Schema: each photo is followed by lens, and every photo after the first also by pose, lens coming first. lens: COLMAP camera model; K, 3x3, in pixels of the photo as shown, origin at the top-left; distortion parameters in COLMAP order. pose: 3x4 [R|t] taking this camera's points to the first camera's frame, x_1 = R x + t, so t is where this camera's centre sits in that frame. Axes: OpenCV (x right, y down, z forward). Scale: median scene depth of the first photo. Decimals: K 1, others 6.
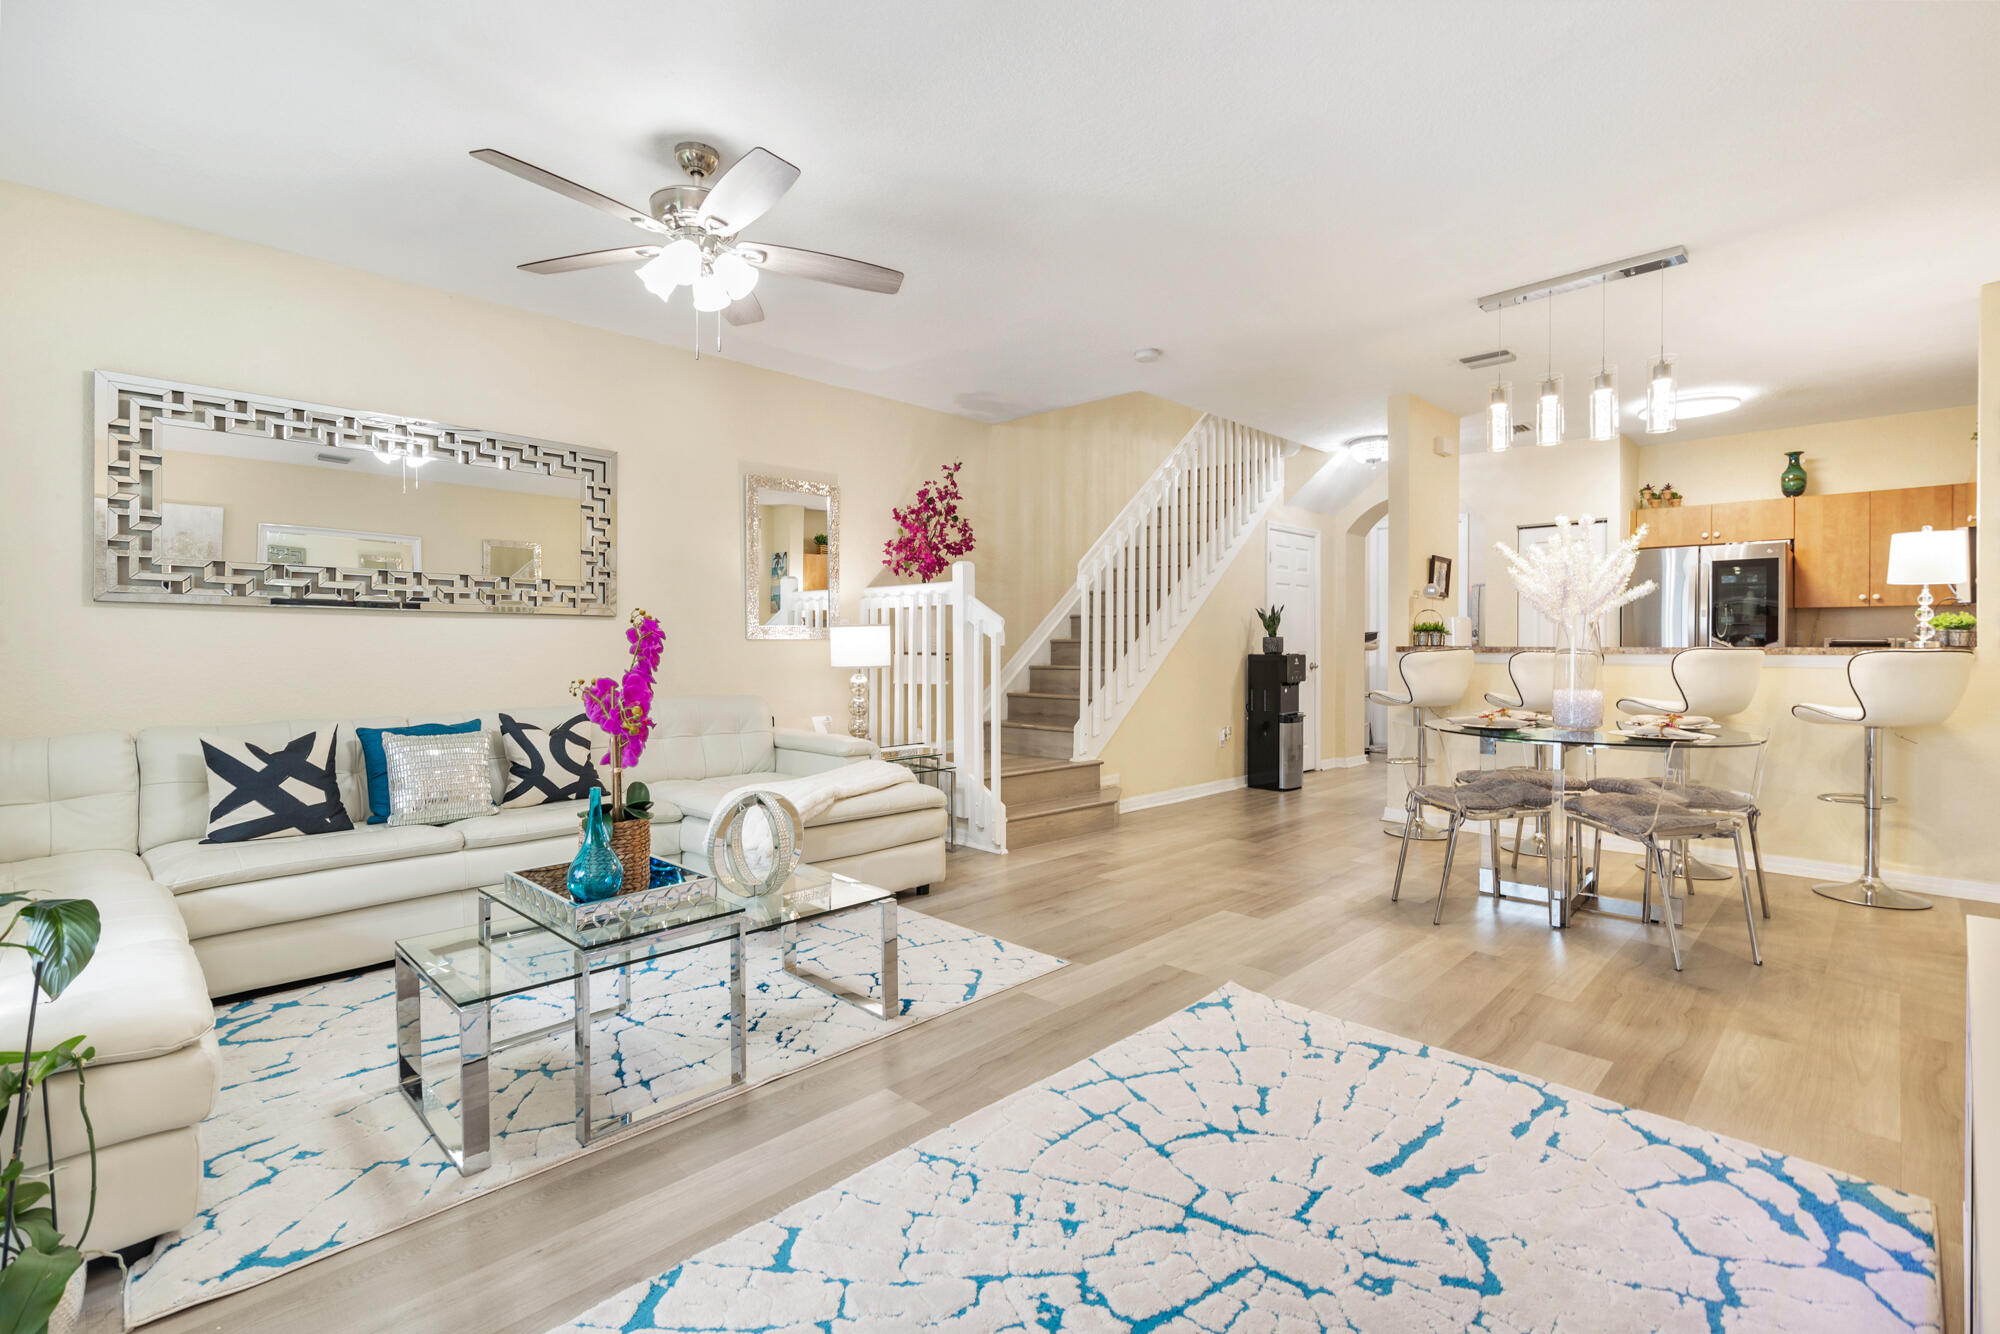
lens RADIAL K [[912.8, 0, 1000.0], [0, 912.8, 667.0], [0, 0, 1]] dist [-0.002372, -0.001006]
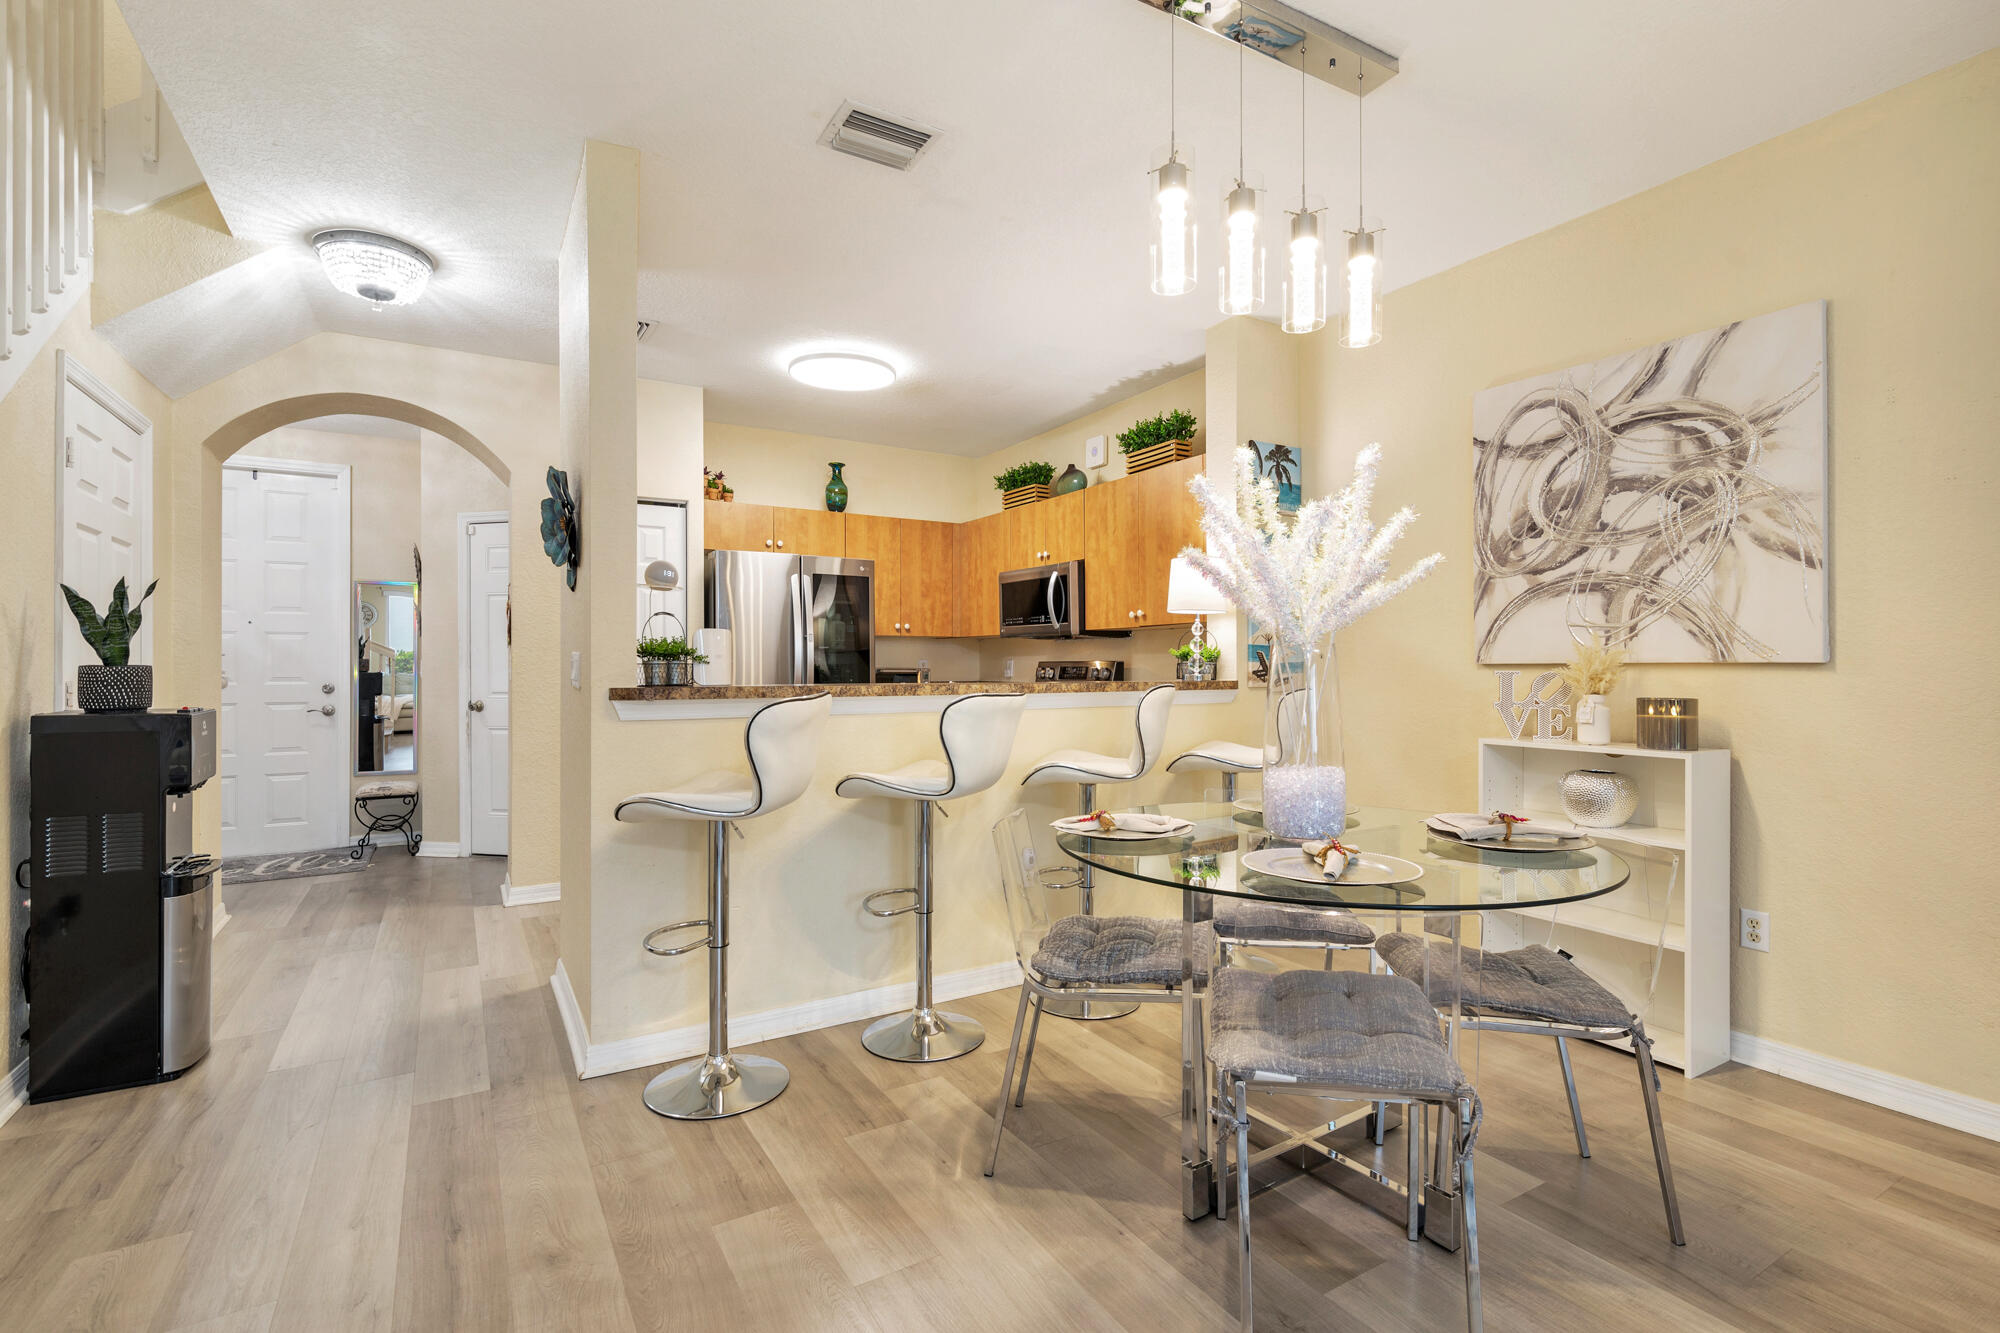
lens RADIAL K [[912.8, 0, 1000.0], [0, 912.8, 666.5], [0, 0, 1]] dist [-0.002372, -0.001006]
pose [[0.249685, 0.002131, 0.968325, 0.033029], [0.029447, 0.999518, -0.009793, -0.019069], [-0.967879, 0.030959, 0.249502, 0.574284]]
